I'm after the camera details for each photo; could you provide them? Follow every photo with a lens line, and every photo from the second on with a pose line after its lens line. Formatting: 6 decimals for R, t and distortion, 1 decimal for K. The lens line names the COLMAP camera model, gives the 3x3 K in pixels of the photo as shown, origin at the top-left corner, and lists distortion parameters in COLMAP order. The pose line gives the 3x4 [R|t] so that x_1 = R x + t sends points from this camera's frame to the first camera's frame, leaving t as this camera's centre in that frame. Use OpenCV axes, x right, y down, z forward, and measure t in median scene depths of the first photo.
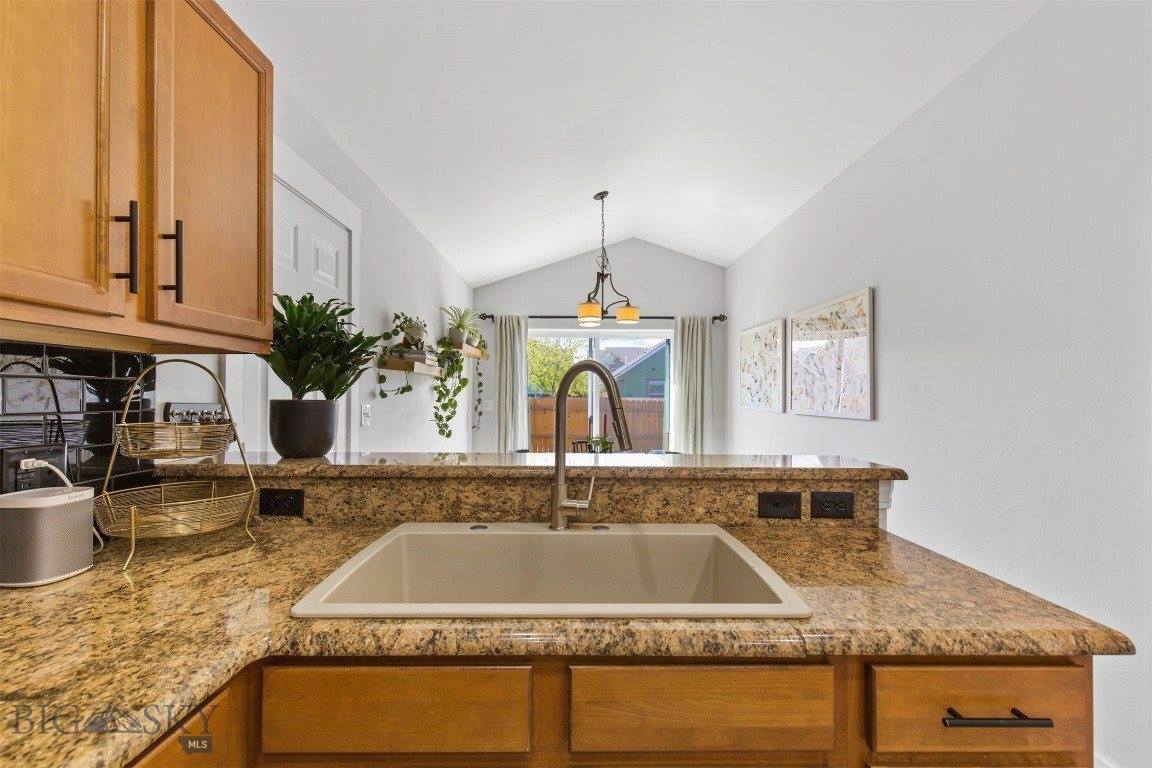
lens RADIAL K [[519.5, 0, 574.1], [0, 519.5, 389.1], [0, 0, 1]] dist [0.004819, 0.000587]
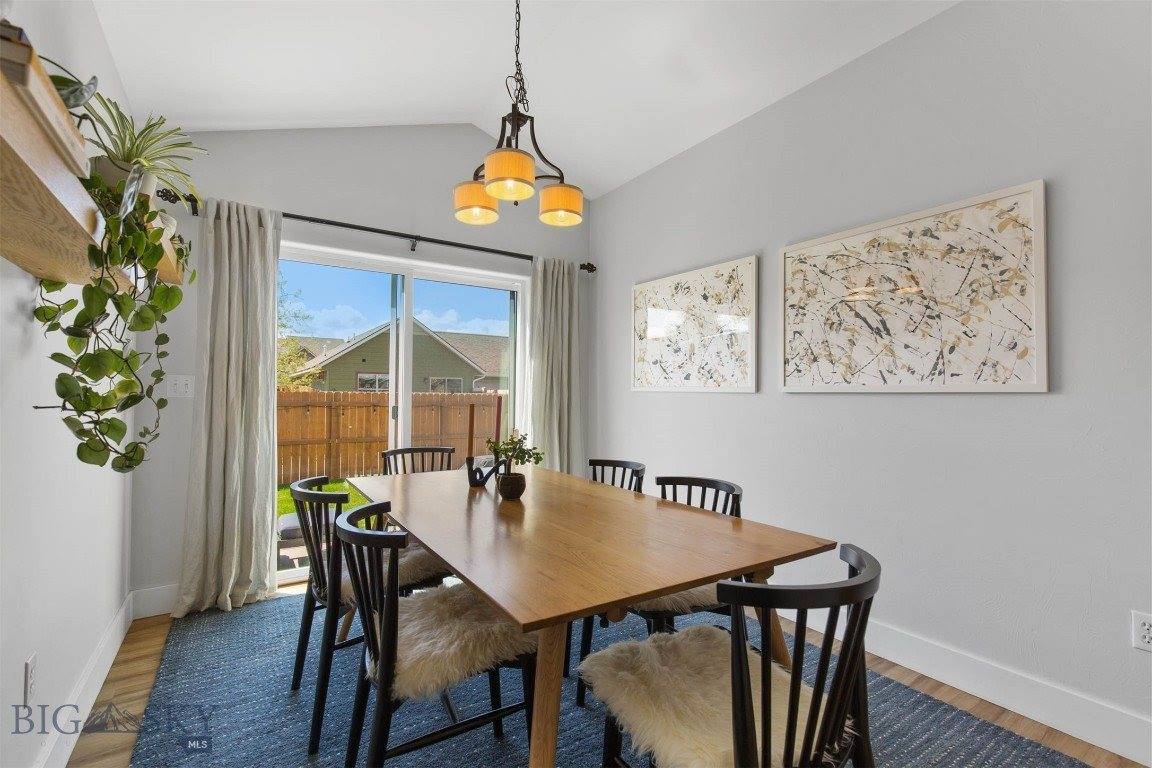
lens RADIAL K [[519.5, 0, 579.7], [0, 519.5, 384.1], [0, 0, 1]] dist [0.004819, 0.000587]
pose [[0.837432, 0.011218, 0.546427, -0.122653], [-0.008765, 0.999936, -0.007096, 0.030569], [-0.546472, 0.001154, 0.837477, 0.408587]]
